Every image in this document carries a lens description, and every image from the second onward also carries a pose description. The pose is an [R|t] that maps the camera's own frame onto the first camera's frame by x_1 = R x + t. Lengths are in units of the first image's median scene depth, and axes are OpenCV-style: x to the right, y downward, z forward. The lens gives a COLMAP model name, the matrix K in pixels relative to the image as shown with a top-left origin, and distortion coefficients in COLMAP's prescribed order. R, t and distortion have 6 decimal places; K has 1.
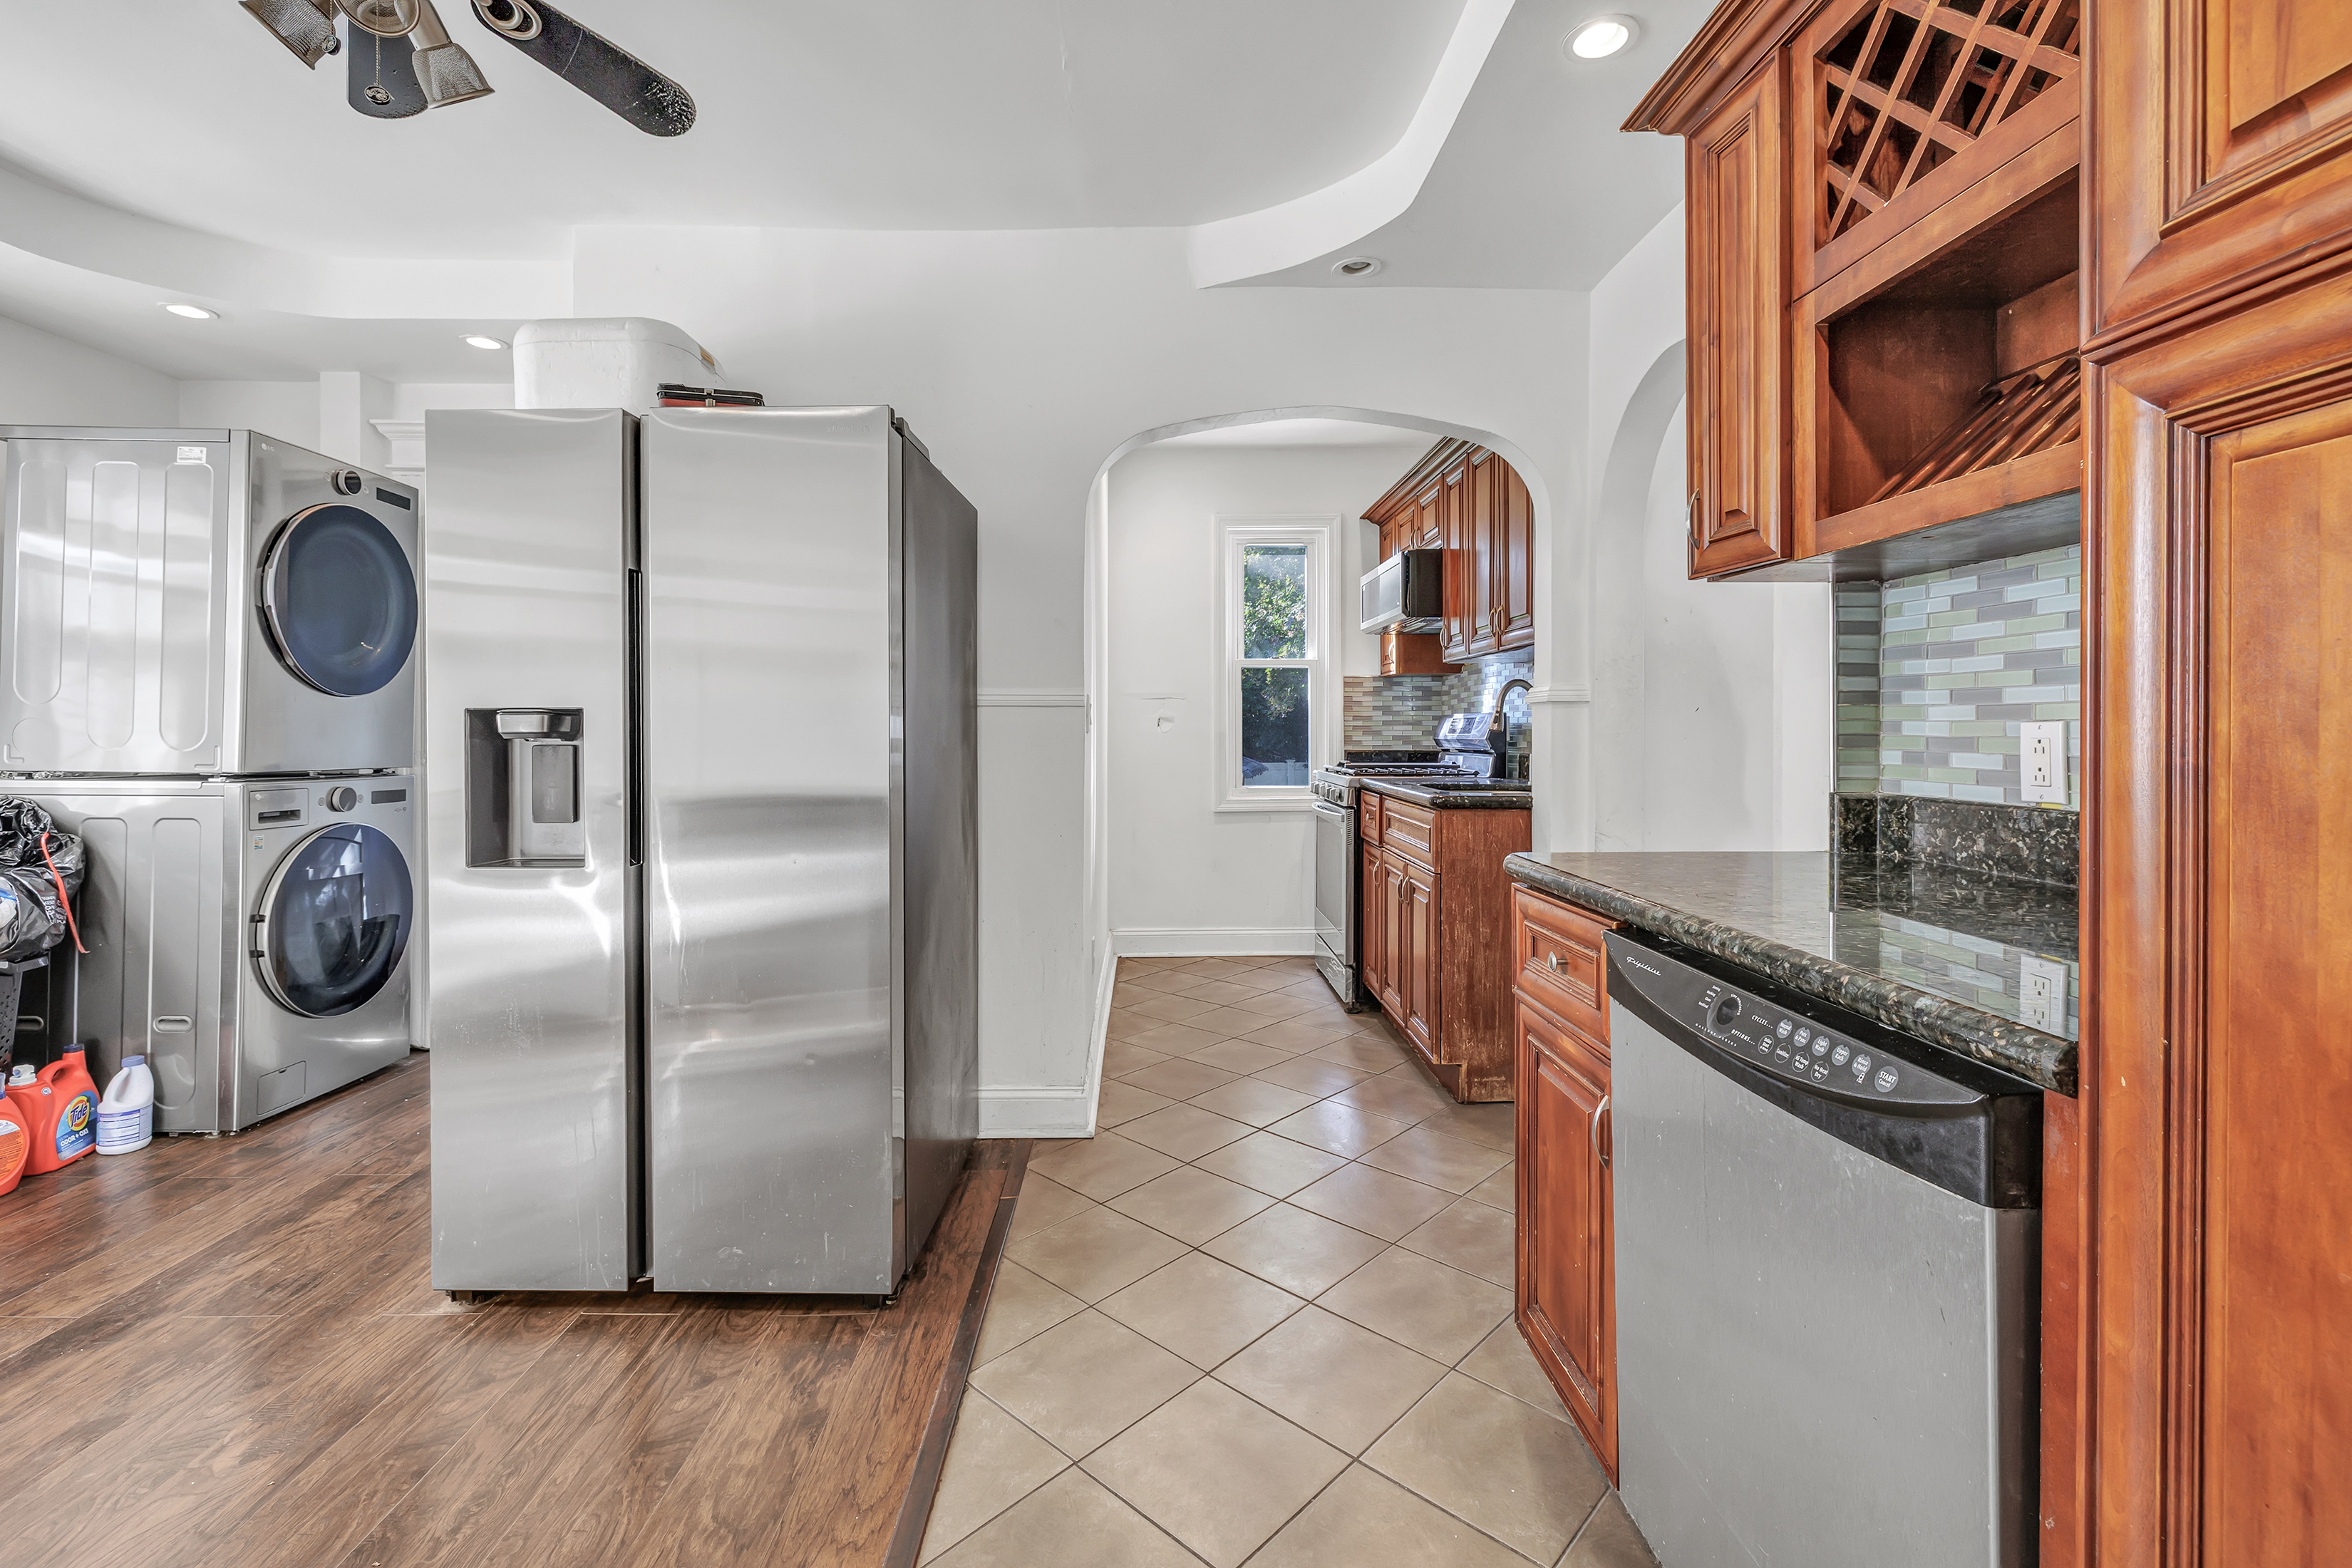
lens RADIAL K [[1021.0, 0, 1146.7], [0, 1021.0, 730.7], [0, 0, 1]] dist [0.000936, 0.000364]
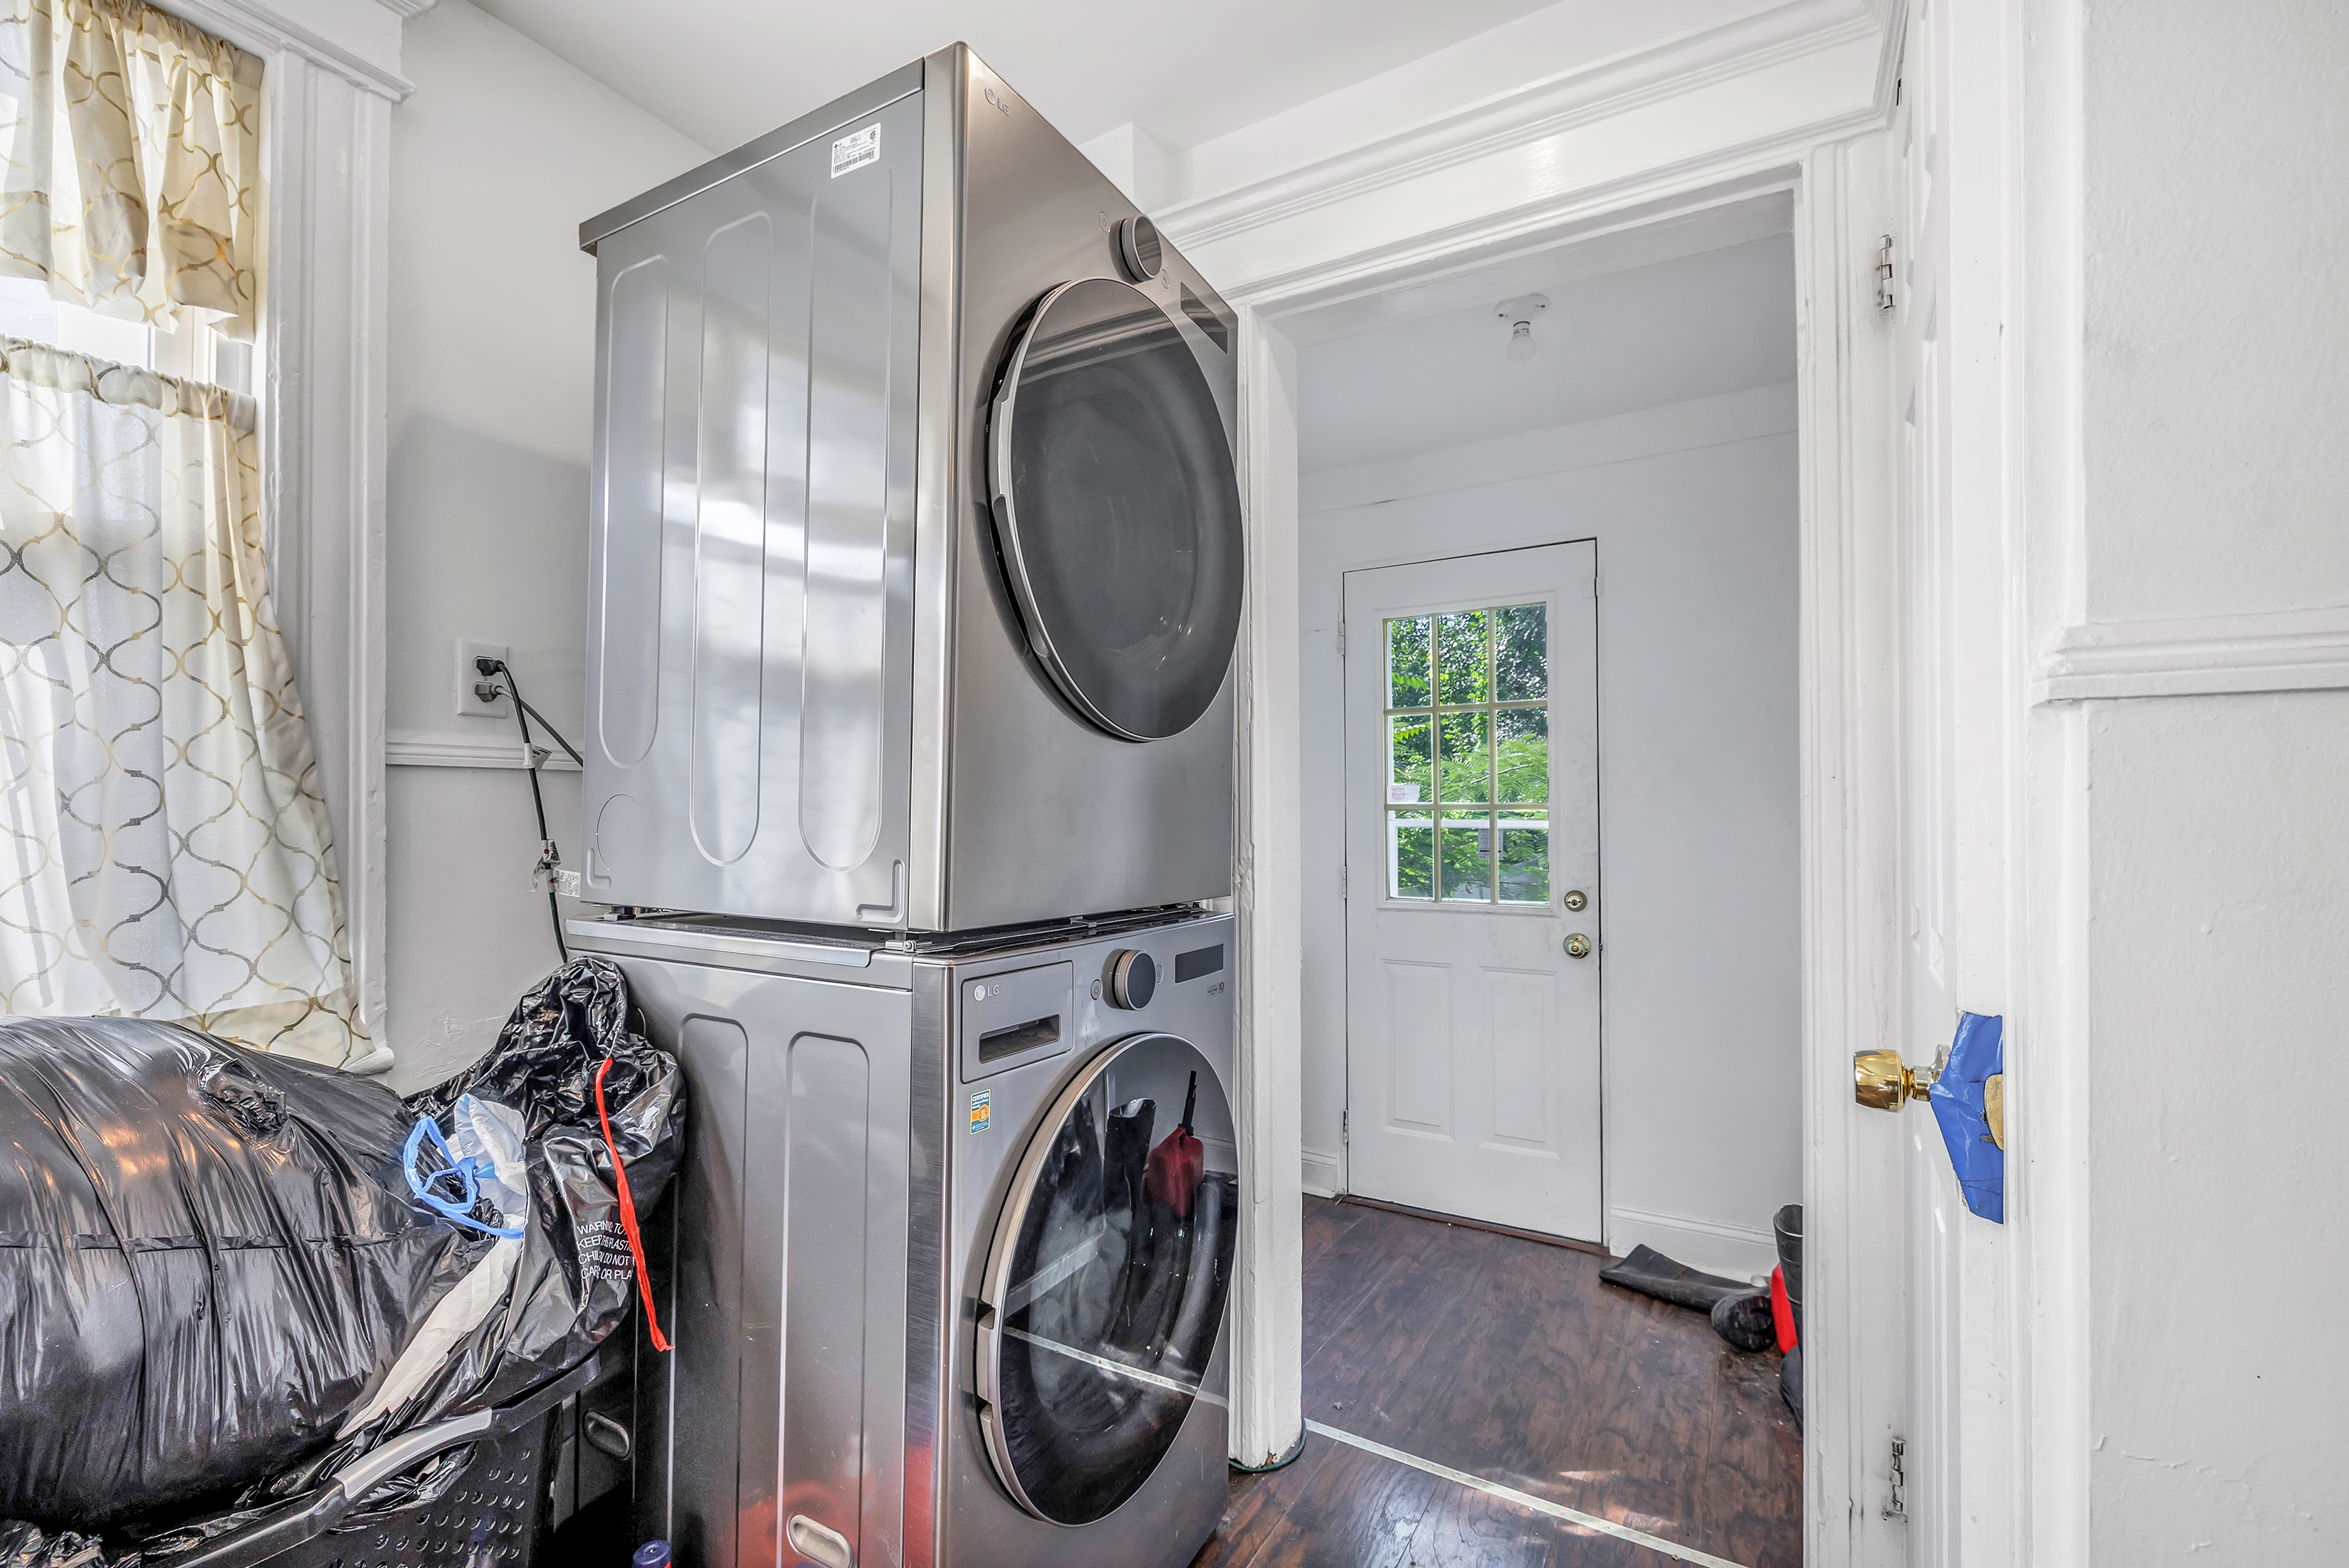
lens RADIAL K [[1019.7, 0, 1164.0], [0, 1019.7, 806.6], [0, 0, 1]] dist [0.000936, 0.000364]
pose [[0.854972, -0.011373, -0.518549, -0.605153], [0.002627, 0.999842, -0.017597, 0.001951], [0.518668, 0.013682, 0.854867, 0.700960]]
